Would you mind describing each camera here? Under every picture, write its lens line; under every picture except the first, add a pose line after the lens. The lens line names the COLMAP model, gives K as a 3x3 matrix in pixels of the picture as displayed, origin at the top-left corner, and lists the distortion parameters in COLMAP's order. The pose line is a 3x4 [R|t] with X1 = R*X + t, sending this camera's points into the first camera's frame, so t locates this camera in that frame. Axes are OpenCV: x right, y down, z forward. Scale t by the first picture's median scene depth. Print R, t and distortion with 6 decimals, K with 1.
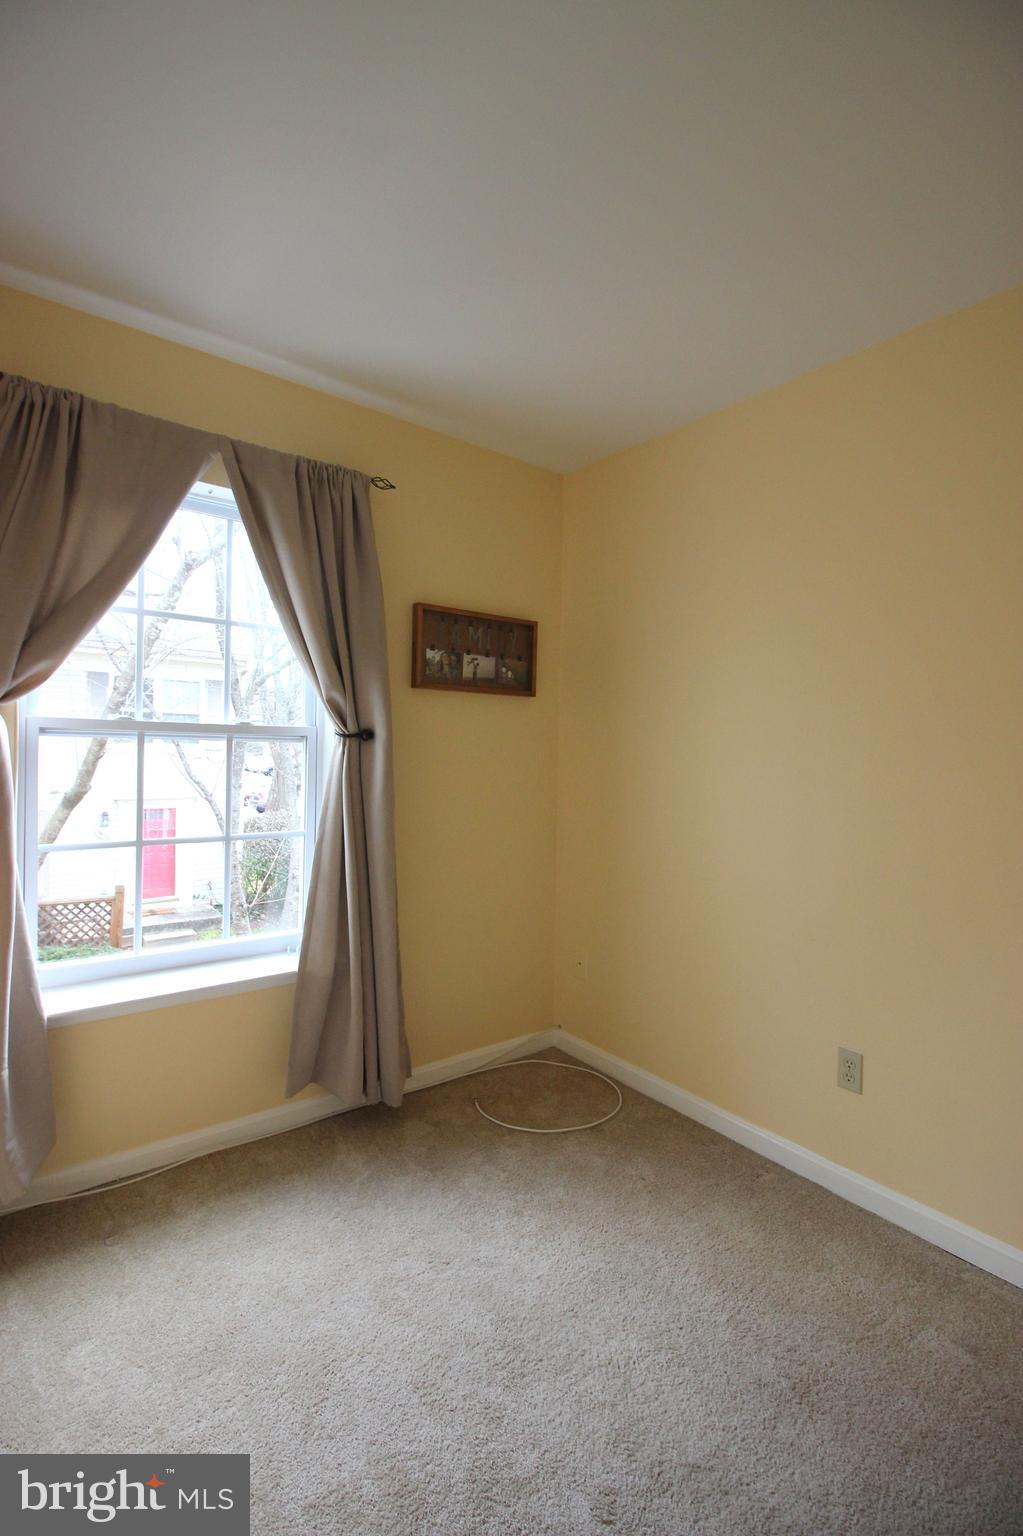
lens RADIAL K [[723.3, 0, 509.3], [0, 723.3, 762.9], [0, 0, 1]] dist [-0.002533, -0.001851]
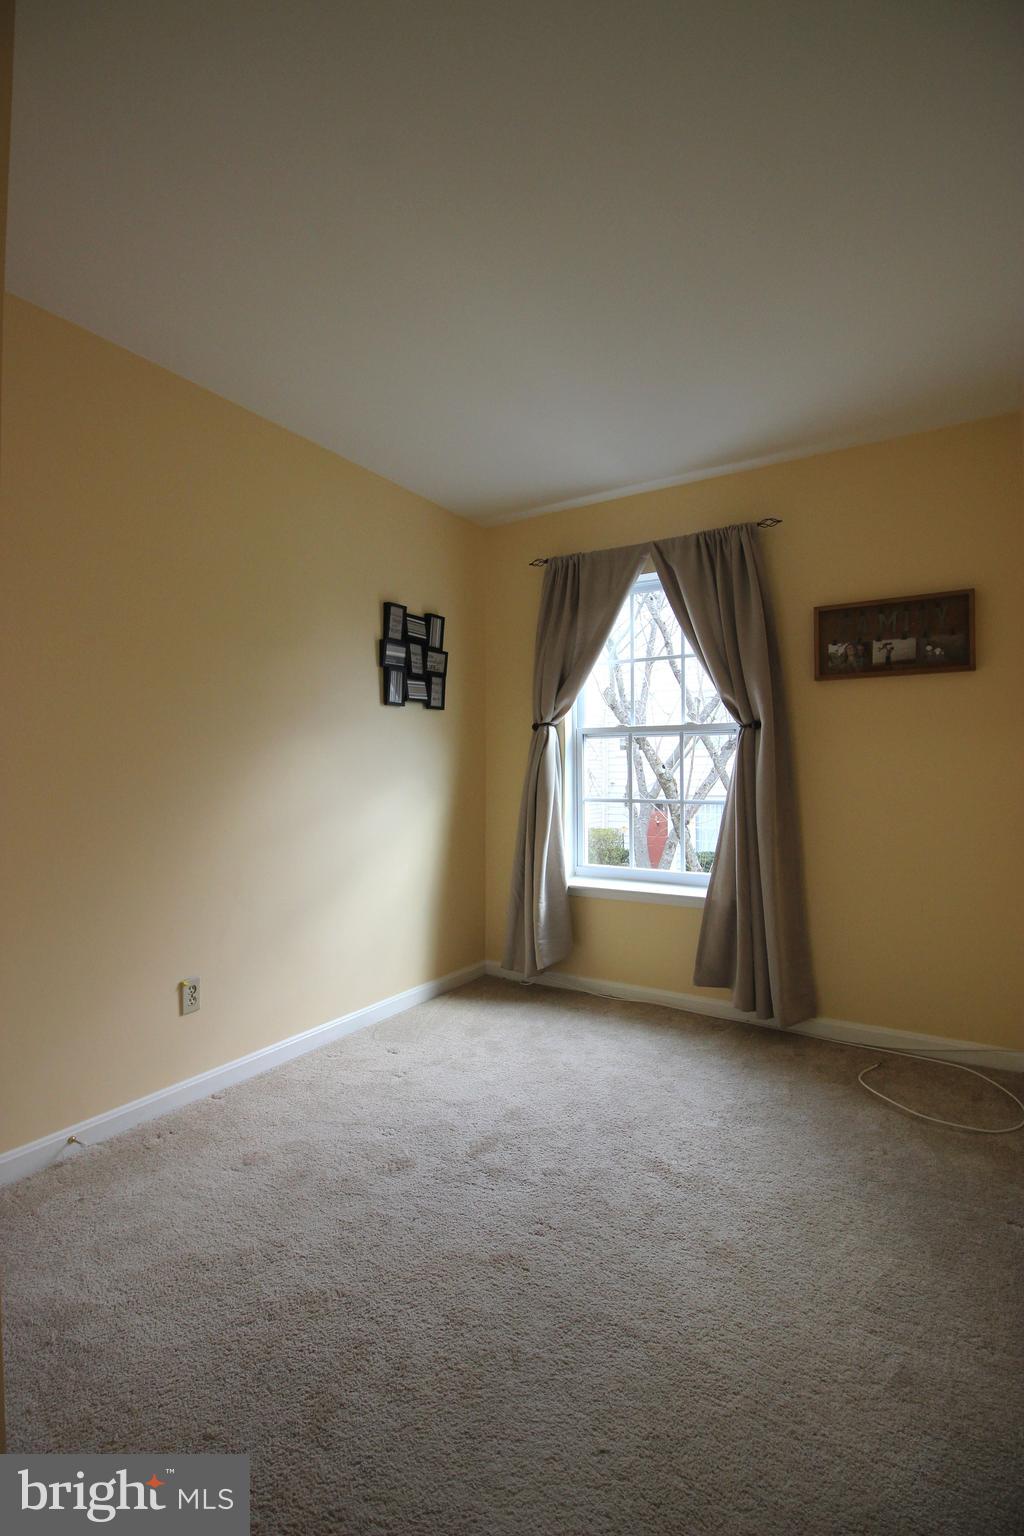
lens RADIAL K [[723.3, 0, 508.3], [0, 723.3, 773.9], [0, 0, 1]] dist [-0.002533, -0.001851]
pose [[0.333704, -0.019191, -0.942482, 0.851823], [-0.004133, 0.999753, -0.021821, 0.077026], [0.942669, 0.011177, 0.333543, 0.168569]]
